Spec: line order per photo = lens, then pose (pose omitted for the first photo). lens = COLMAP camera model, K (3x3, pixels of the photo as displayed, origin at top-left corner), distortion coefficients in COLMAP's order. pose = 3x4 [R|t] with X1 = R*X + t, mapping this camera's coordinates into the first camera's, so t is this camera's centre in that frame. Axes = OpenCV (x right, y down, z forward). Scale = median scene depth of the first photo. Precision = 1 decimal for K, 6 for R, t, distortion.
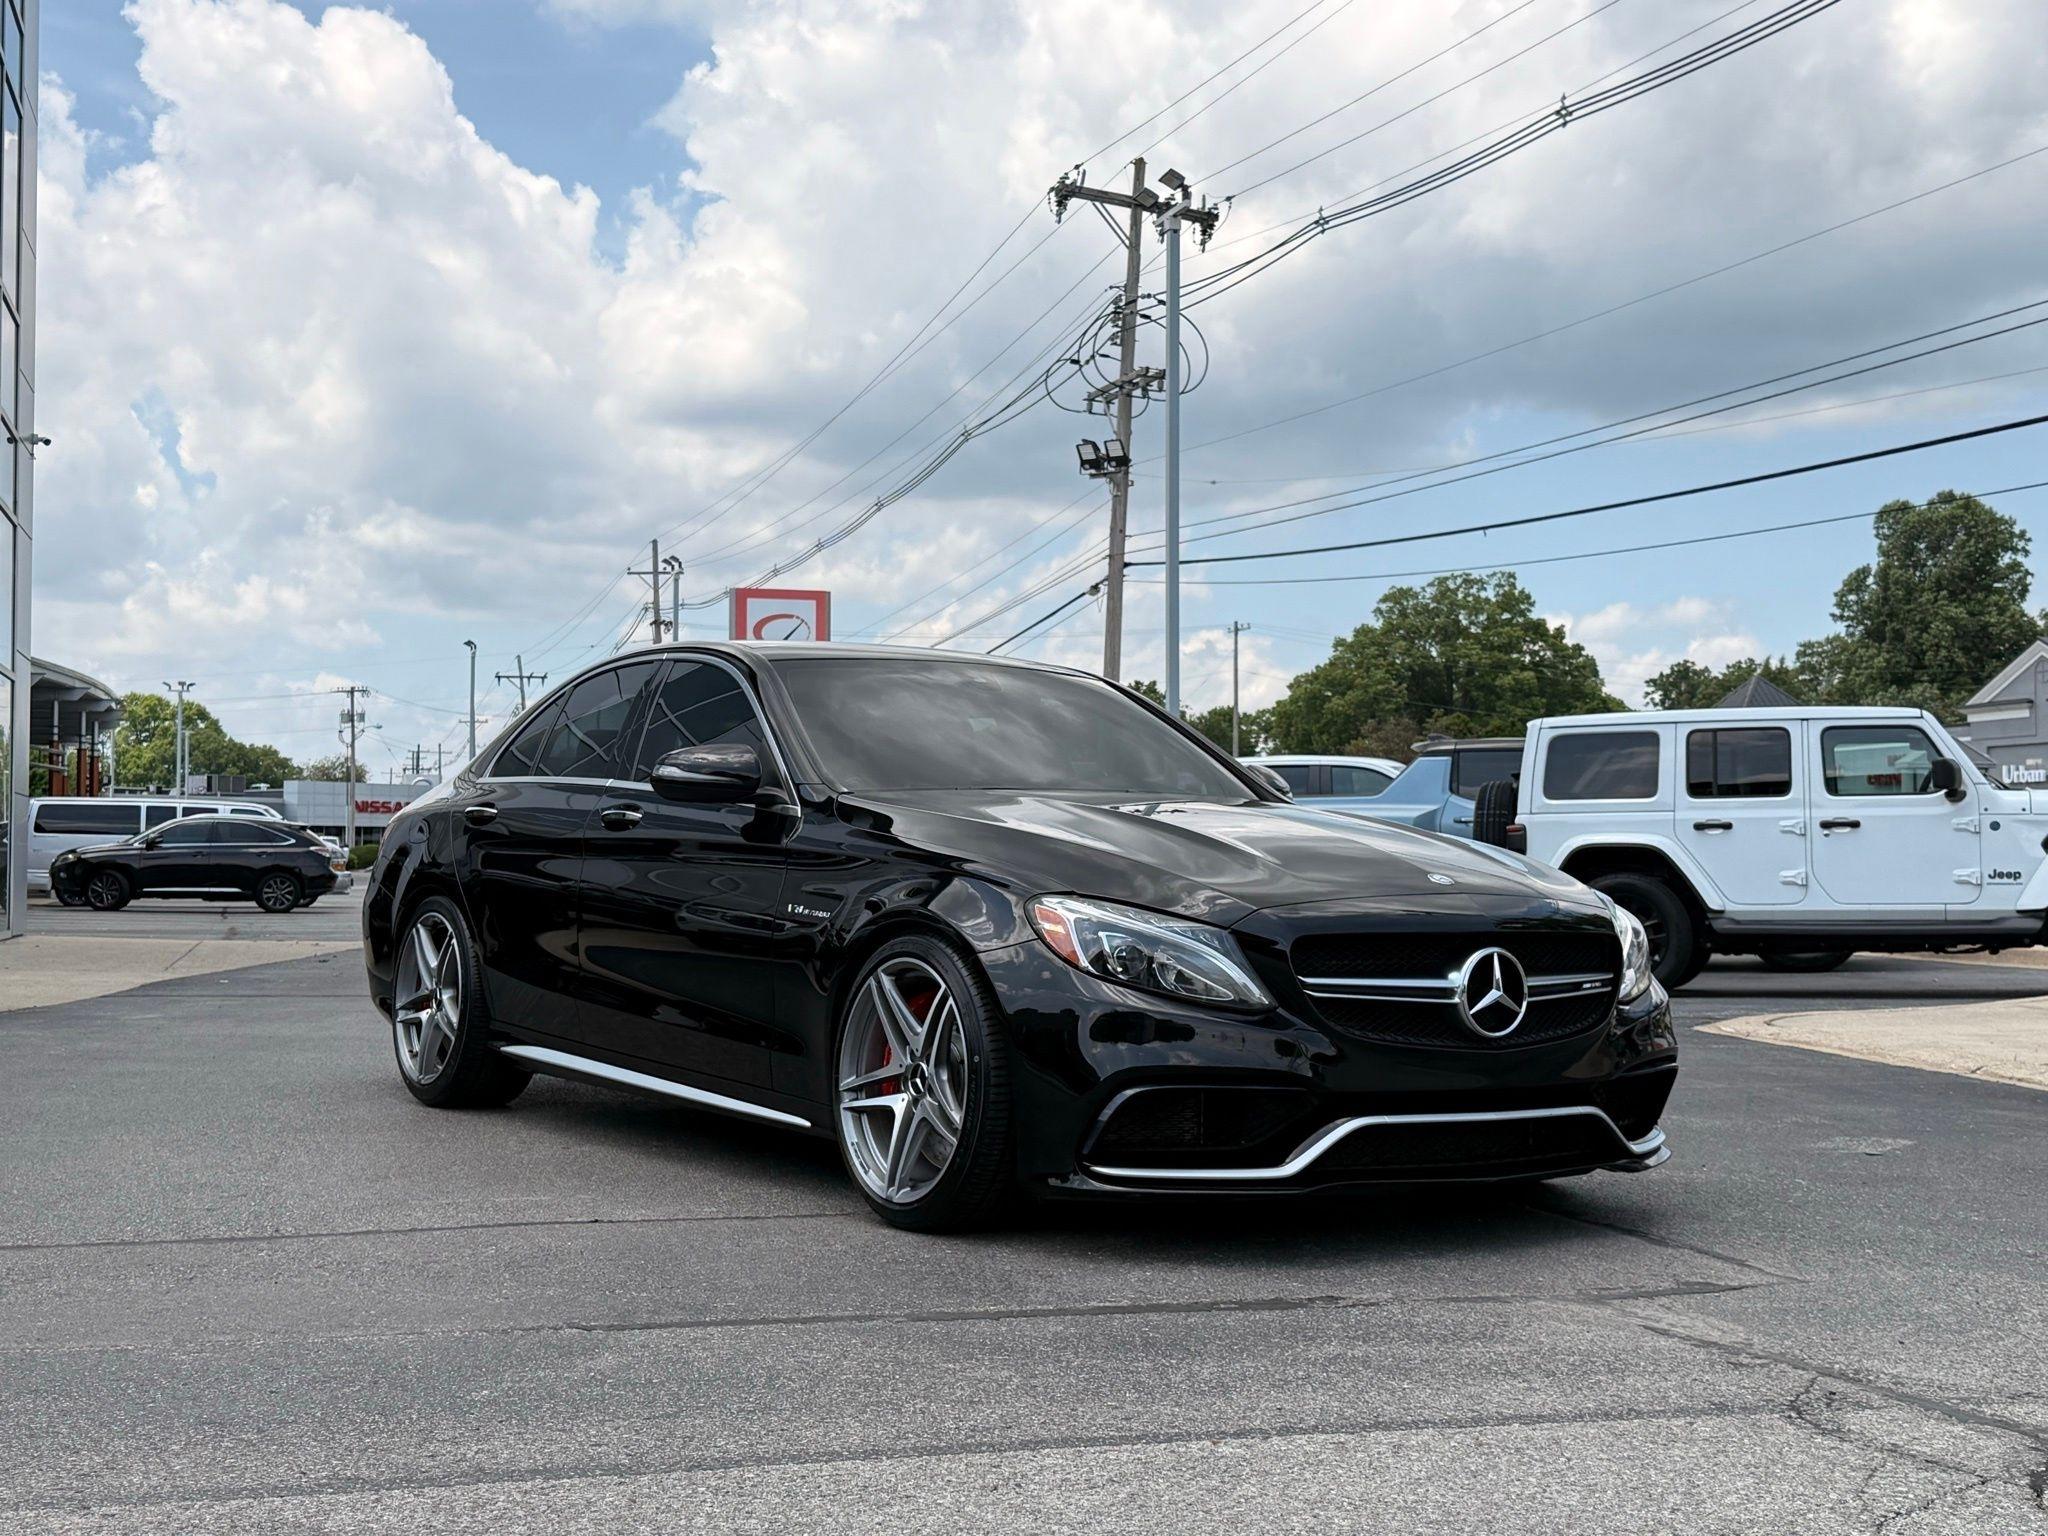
lens RADIAL K [[2545.7, 0, 1036.9], [0, 2545.7, 768.0], [0, 0, 1]] dist [0.168725, -0.289181]
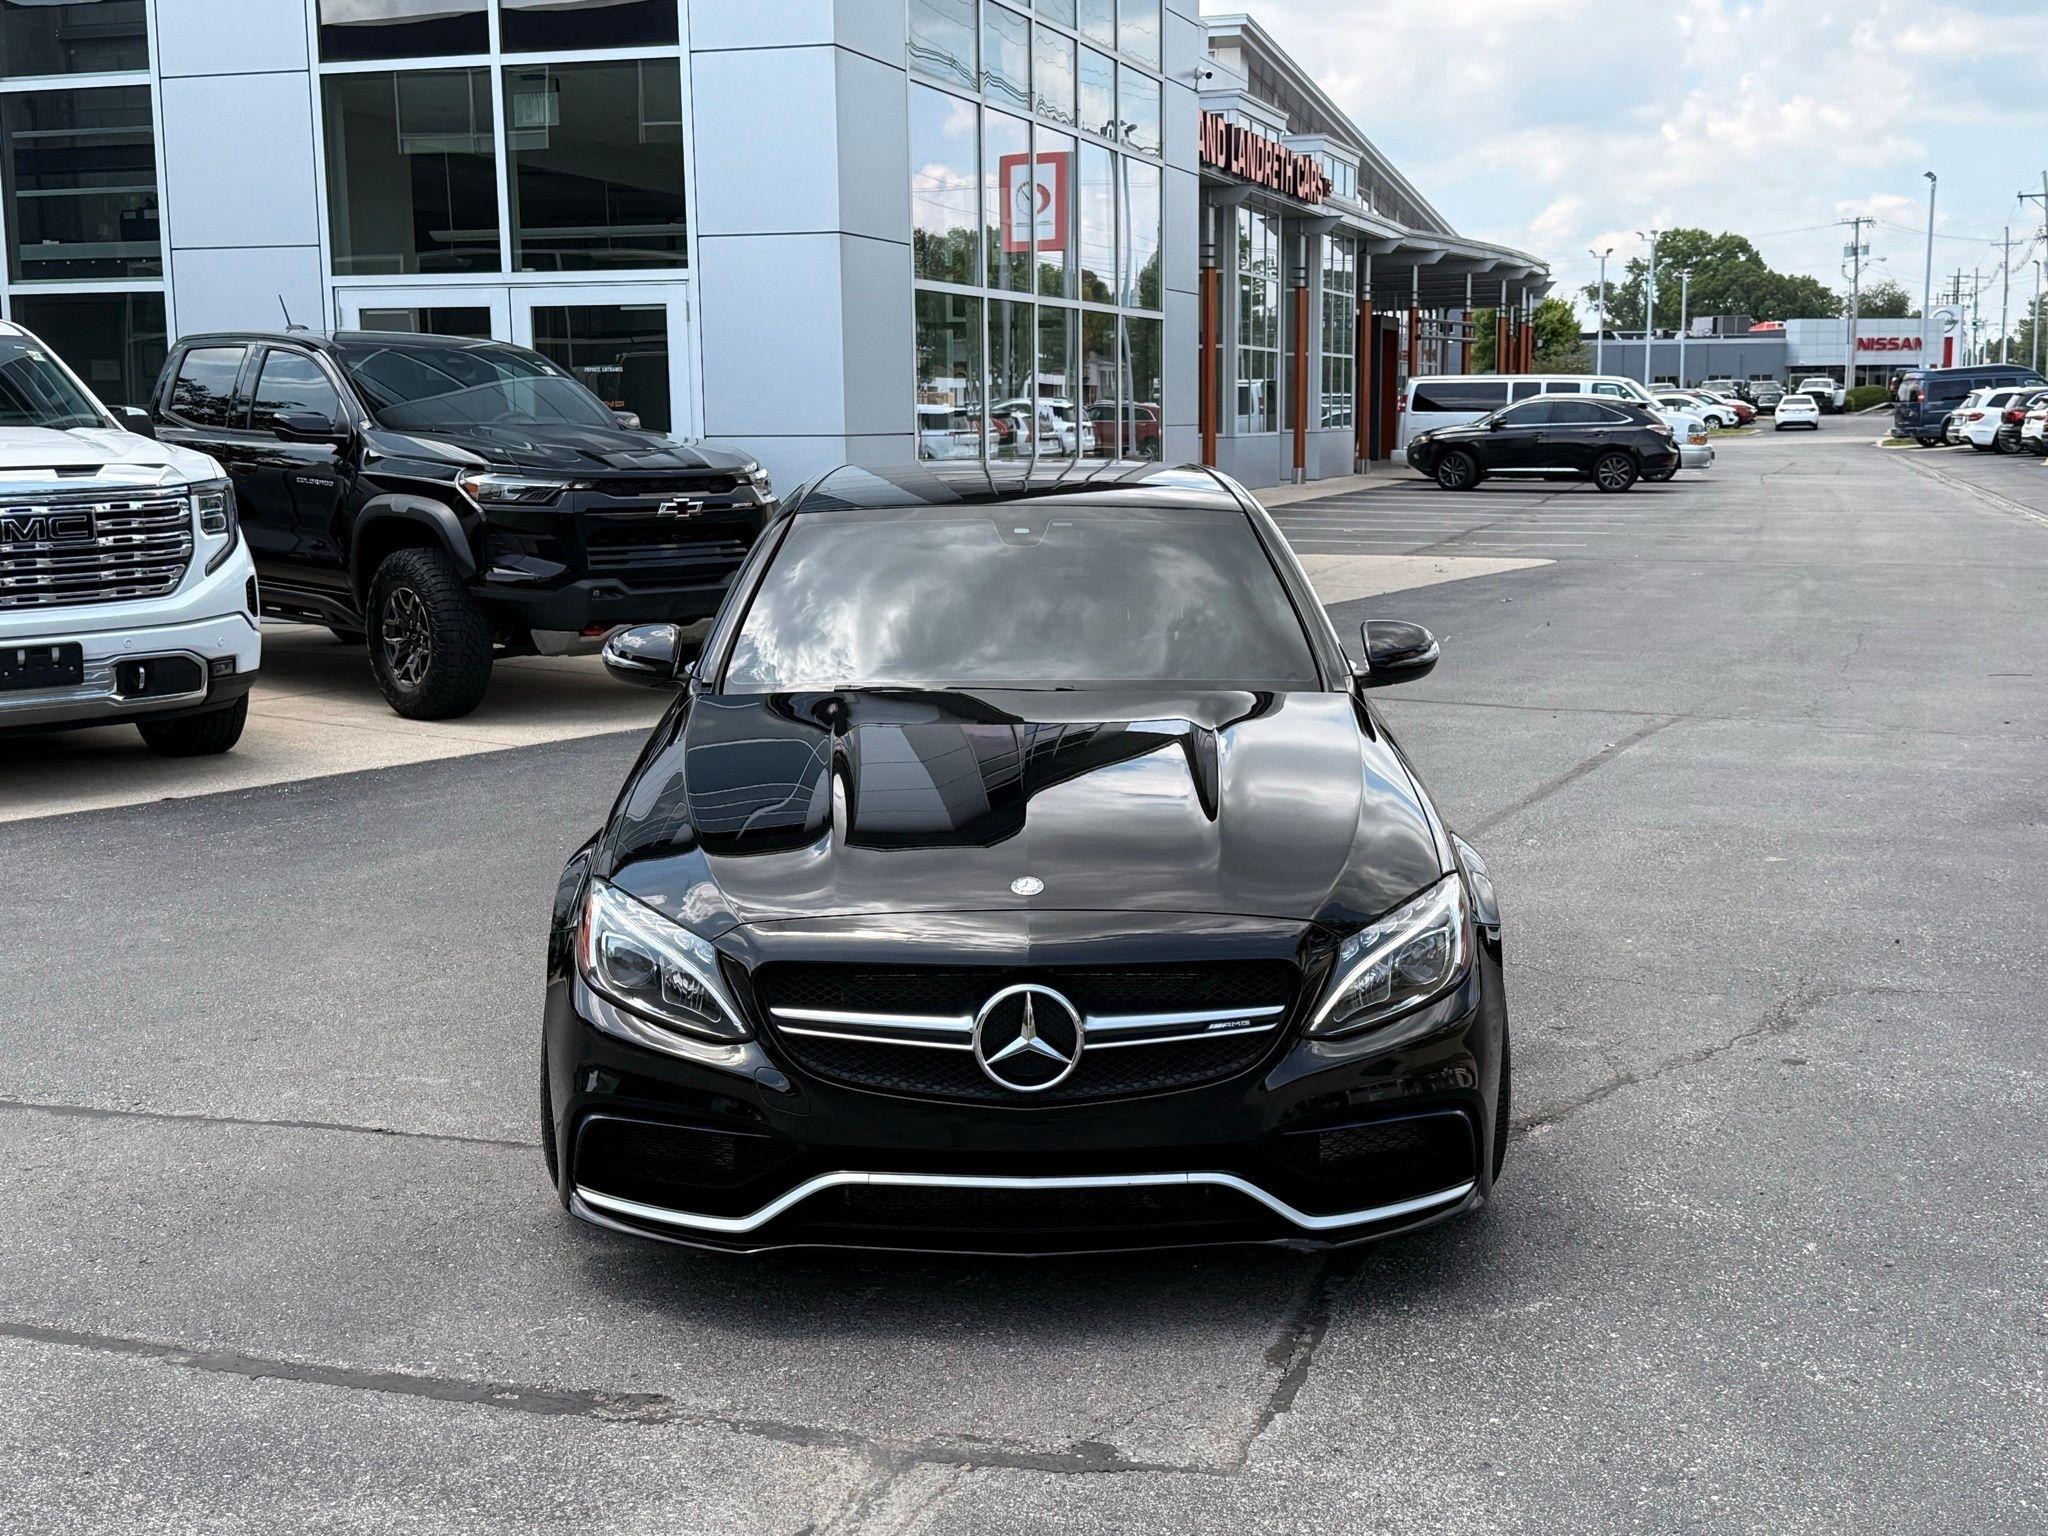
lens RADIAL K [[2545.7, 0, 1036.9], [0, 2545.7, 768.0], [0, 0, 1]] dist [0.168725, -0.289181]
pose [[0.829496, 0.067258, -0.554448, 0.205947], [0.034864, 0.984551, 0.171592, -0.045052], [0.557423, -0.161665, 0.814337, 0.114878]]
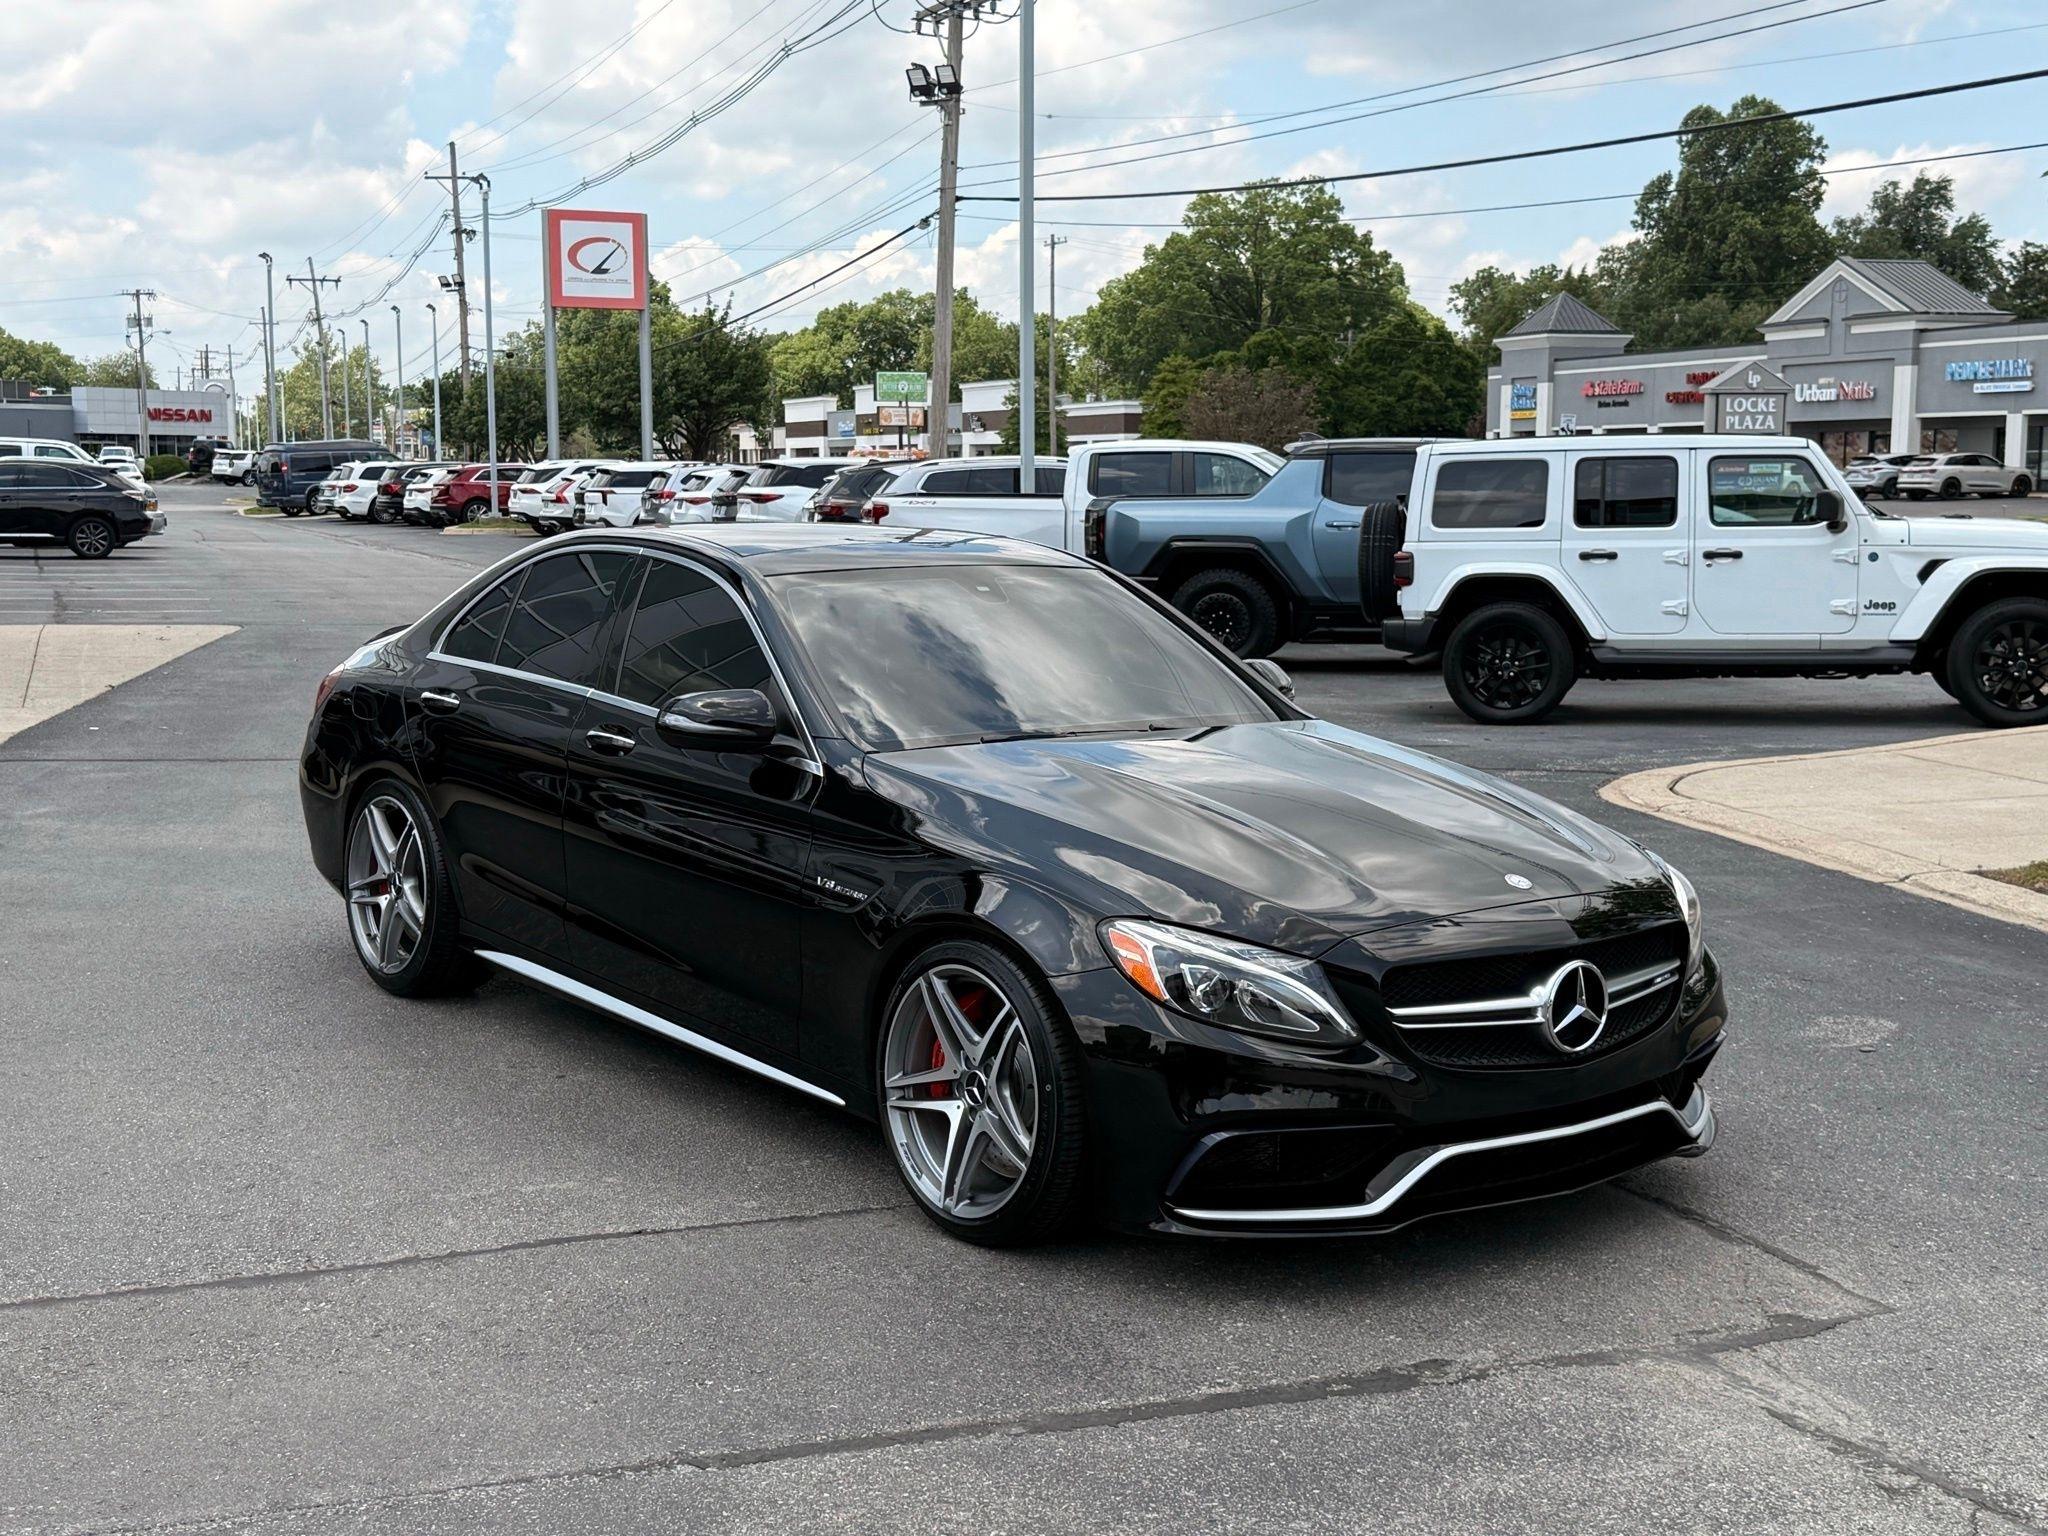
lens RADIAL K [[2501.8, 0, 1024.0], [0, 2501.8, 768.0], [0, 0, 1]] dist [0.176677, -0.335000]
pose [[0.997370, -0.009274, 0.071883, -0.032218], [-0.002256, 0.987328, 0.158677, -0.050090], [-0.072443, -0.158422, 0.984710, 0.028699]]
